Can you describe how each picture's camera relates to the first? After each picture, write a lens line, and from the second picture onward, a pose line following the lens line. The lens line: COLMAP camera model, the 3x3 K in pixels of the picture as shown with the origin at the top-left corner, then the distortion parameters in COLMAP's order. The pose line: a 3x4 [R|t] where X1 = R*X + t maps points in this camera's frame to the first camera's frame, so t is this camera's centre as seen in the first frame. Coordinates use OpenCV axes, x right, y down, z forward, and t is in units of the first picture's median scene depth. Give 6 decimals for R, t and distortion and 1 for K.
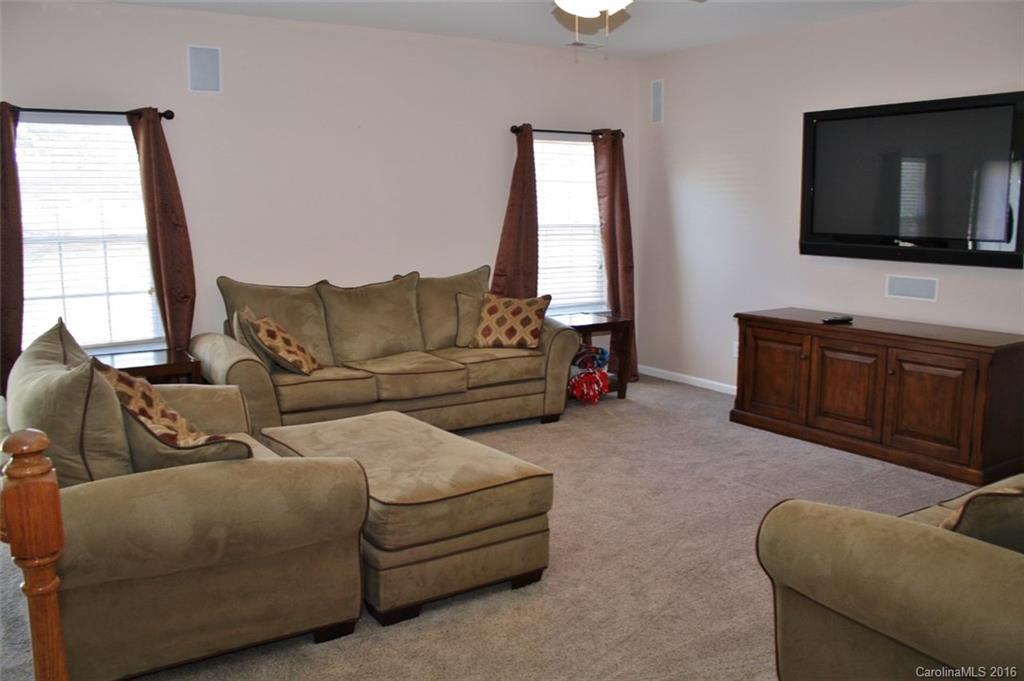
lens RADIAL K [[876.0, 0, 512.0], [0, 876.0, 340.5], [0, 0, 1]] dist [-0.070095, 0.003125]
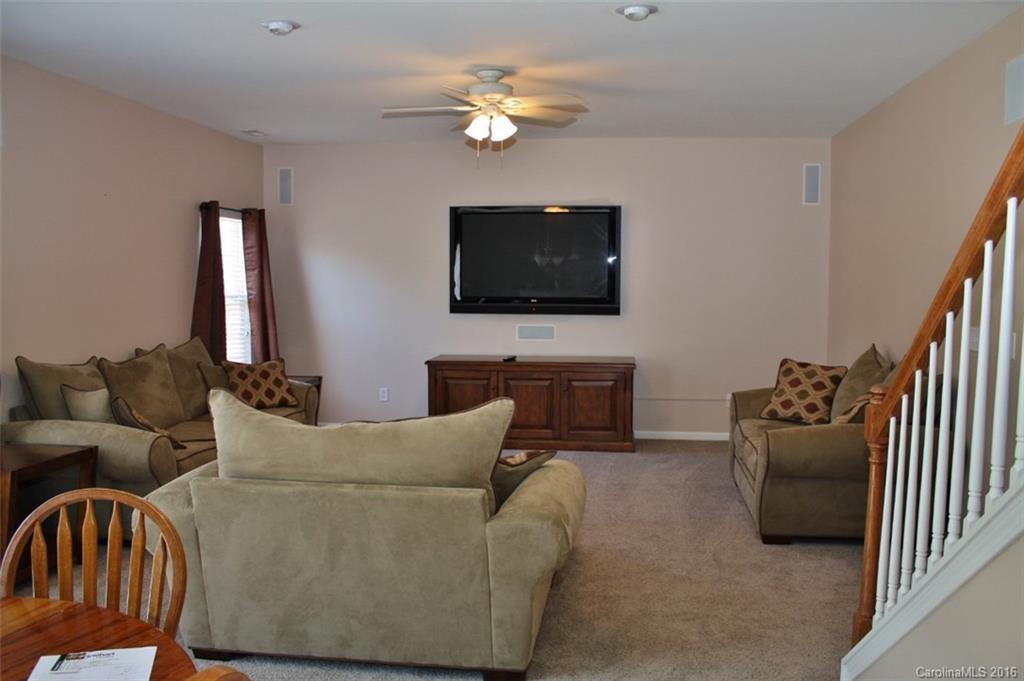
lens RADIAL K [[876.0, 0, 512.0], [0, 876.0, 340.5], [0, 0, 1]] dist [-0.070095, 0.003125]
pose [[0.673697, -0.052863, 0.737115, -0.625475], [0.112394, 0.993164, -0.031499, -0.006986], [-0.730411, 0.104068, 0.675033, 0.047970]]
